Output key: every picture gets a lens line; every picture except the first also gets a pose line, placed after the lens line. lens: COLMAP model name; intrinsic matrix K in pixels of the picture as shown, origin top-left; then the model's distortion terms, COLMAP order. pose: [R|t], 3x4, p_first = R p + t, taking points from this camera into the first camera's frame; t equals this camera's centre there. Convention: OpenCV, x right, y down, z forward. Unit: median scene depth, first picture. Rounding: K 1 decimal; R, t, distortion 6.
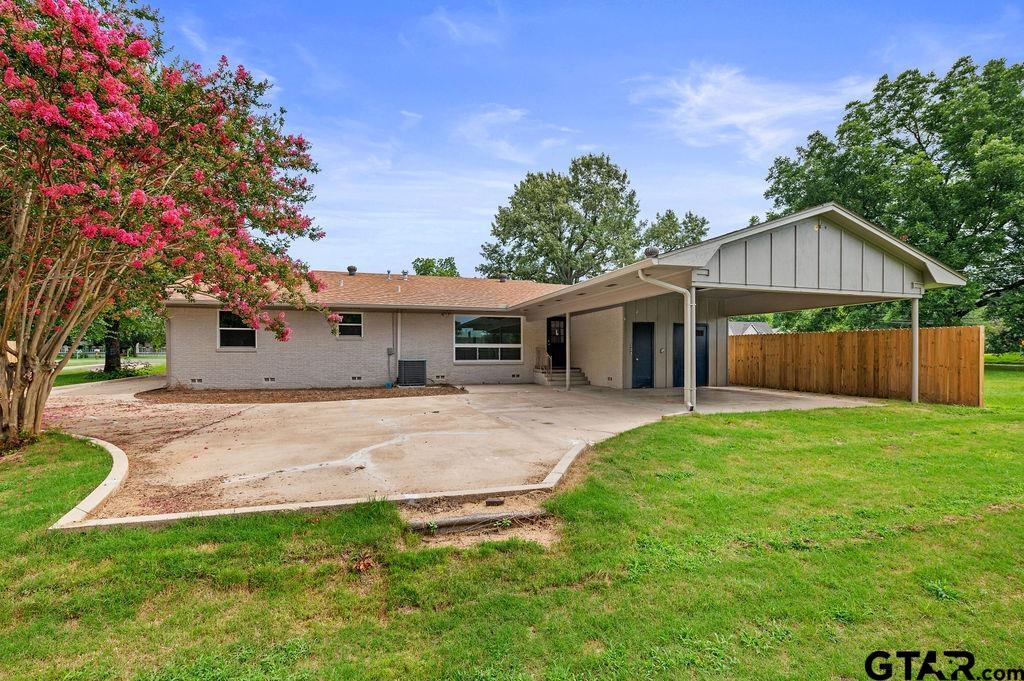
lens RADIAL K [[466.7, 0, 512.0], [0, 466.7, 340.5], [0, 0, 1]] dist [-0.001398, -0.000351]
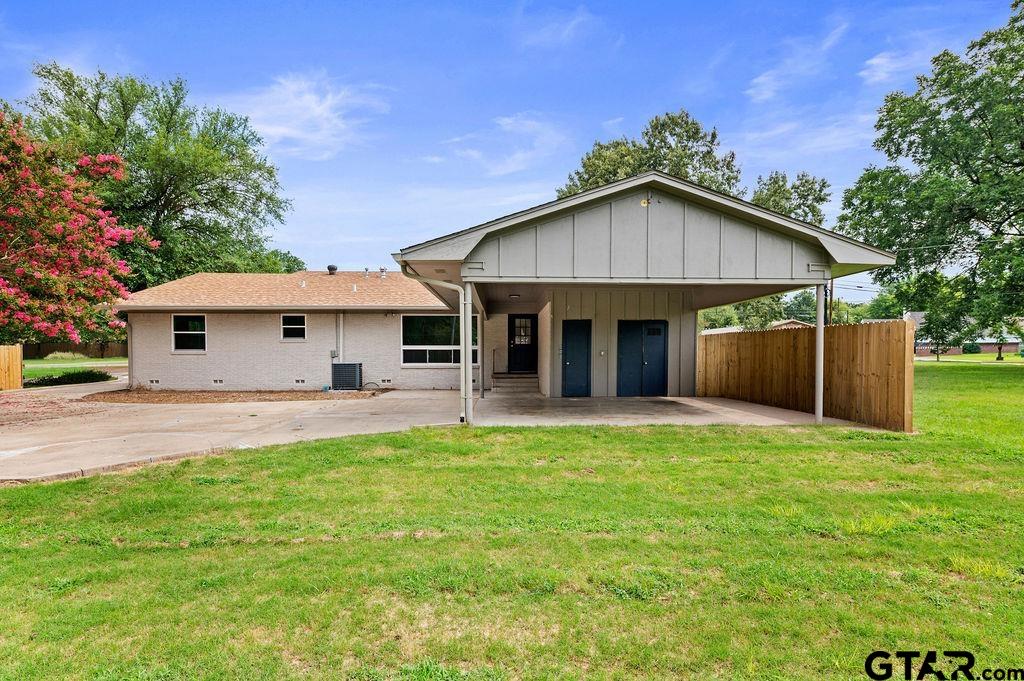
lens RADIAL K [[536.5, 0, 511.7], [0, 536.5, 354.5], [0, 0, 1]] dist [0.002450, 0.002118]
pose [[0.970470, -0.000685, -0.241222, 0.370431], [0.007380, 0.999612, 0.026850, -0.002599], [0.241110, -0.027837, 0.970098, 0.012585]]
